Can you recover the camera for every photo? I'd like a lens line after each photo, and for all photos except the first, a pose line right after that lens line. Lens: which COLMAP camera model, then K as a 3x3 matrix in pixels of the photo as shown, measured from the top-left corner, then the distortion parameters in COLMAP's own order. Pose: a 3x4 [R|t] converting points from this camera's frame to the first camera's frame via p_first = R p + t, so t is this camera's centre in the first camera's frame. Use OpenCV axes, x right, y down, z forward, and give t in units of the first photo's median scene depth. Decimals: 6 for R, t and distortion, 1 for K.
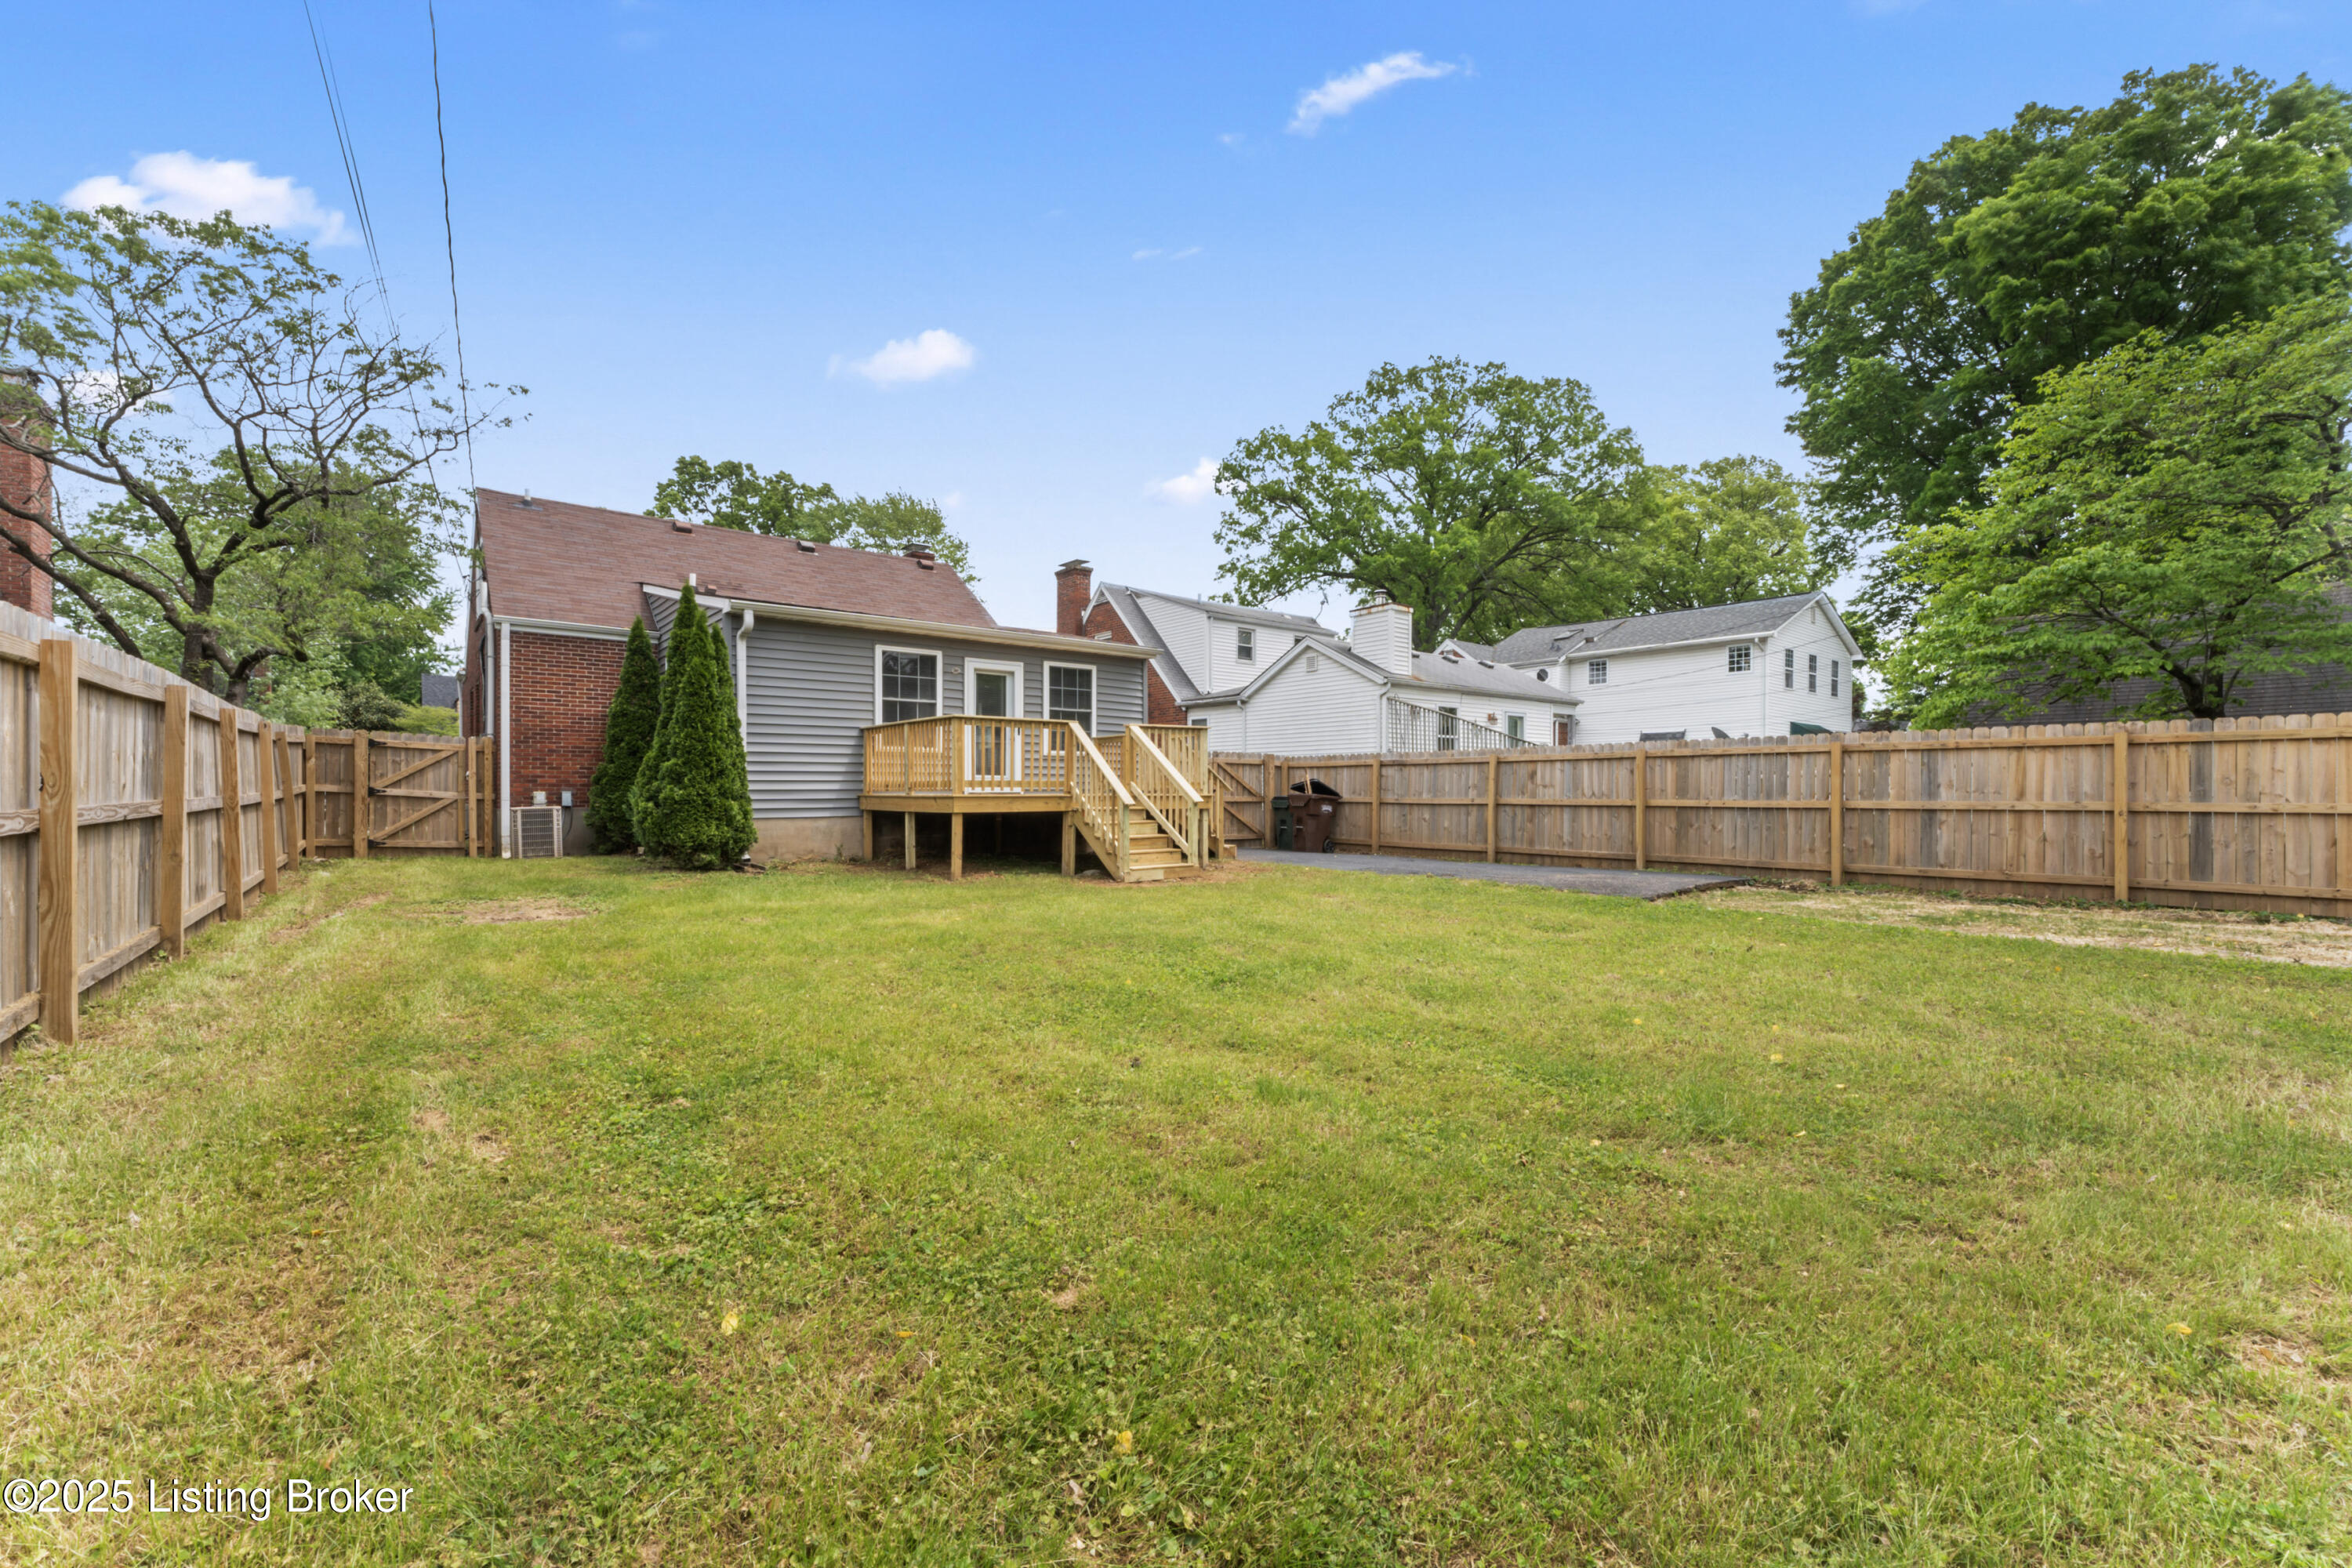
lens RADIAL K [[933.0, 0, 1164.2], [0, 933.0, 785.2], [0, 0, 1]] dist [0.000352, 0.001369]
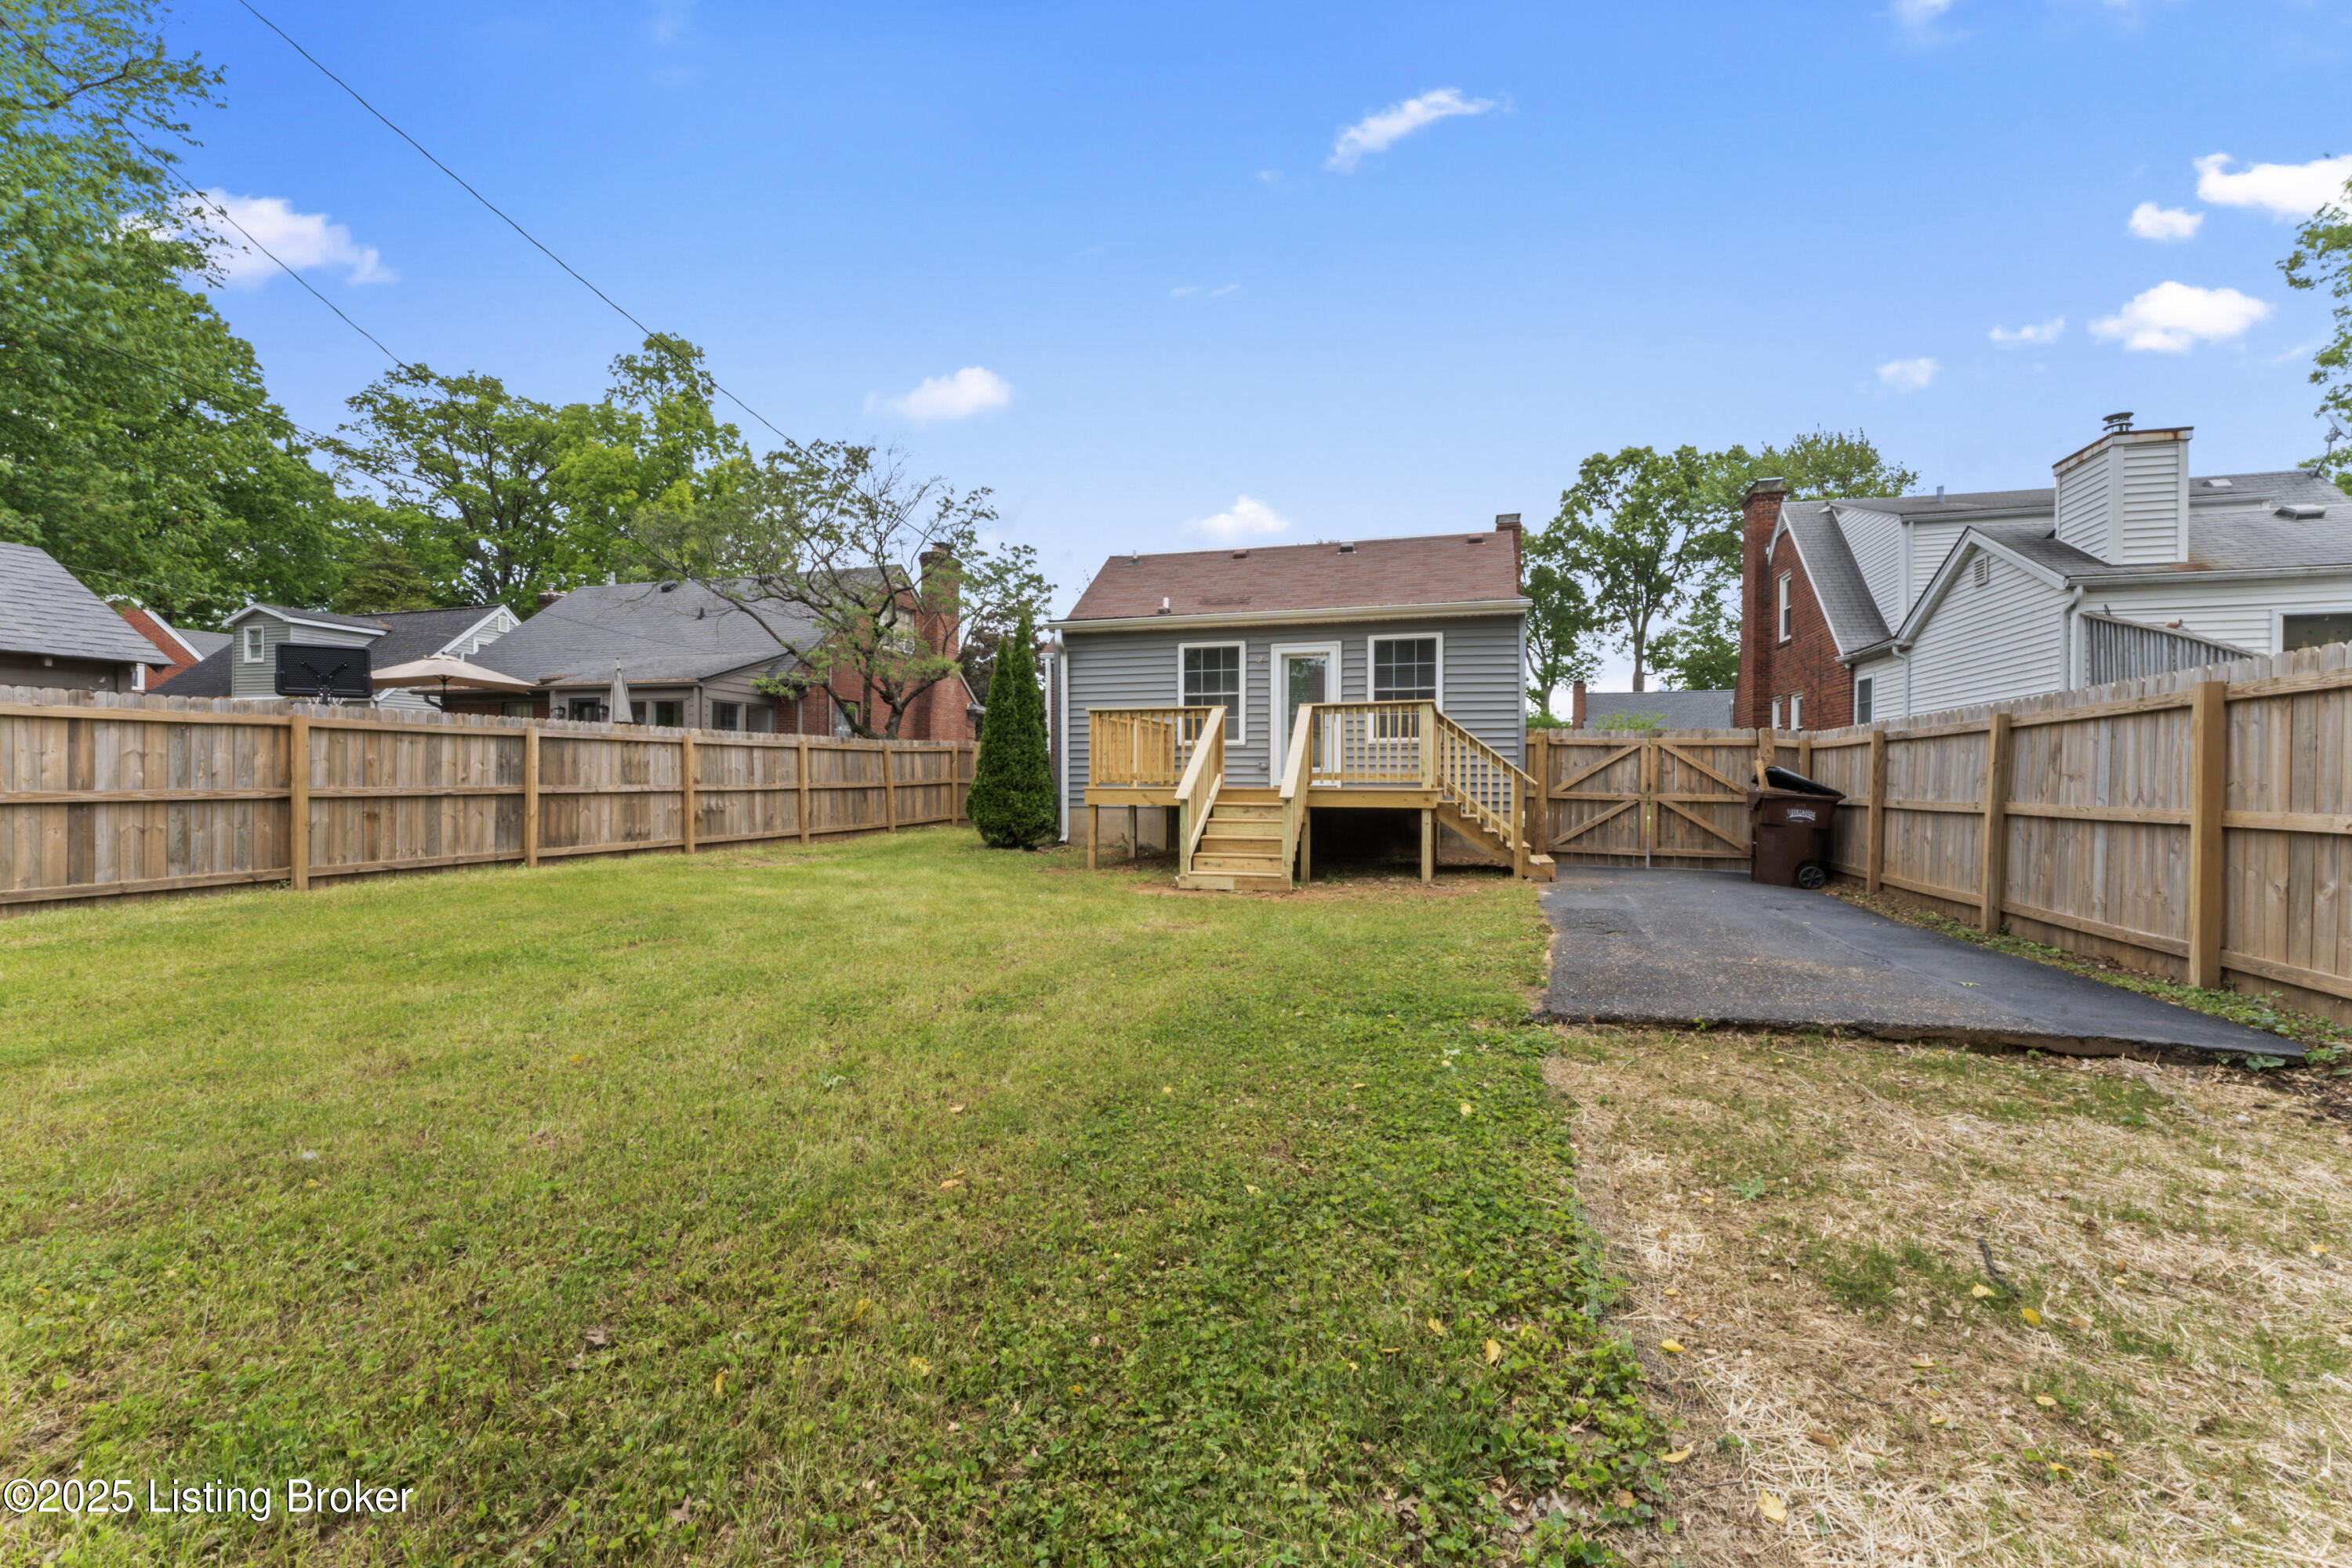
lens RADIAL K [[933.0, 0, 1171.0], [0, 933.0, 780.9], [0, 0, 1]] dist [0.000352, 0.001369]
pose [[0.608003, 0.000921, -0.793934, 0.415300], [0.000478, 0.999999, 0.001527, 0.001291], [0.793935, -0.001308, 0.608002, 0.294803]]
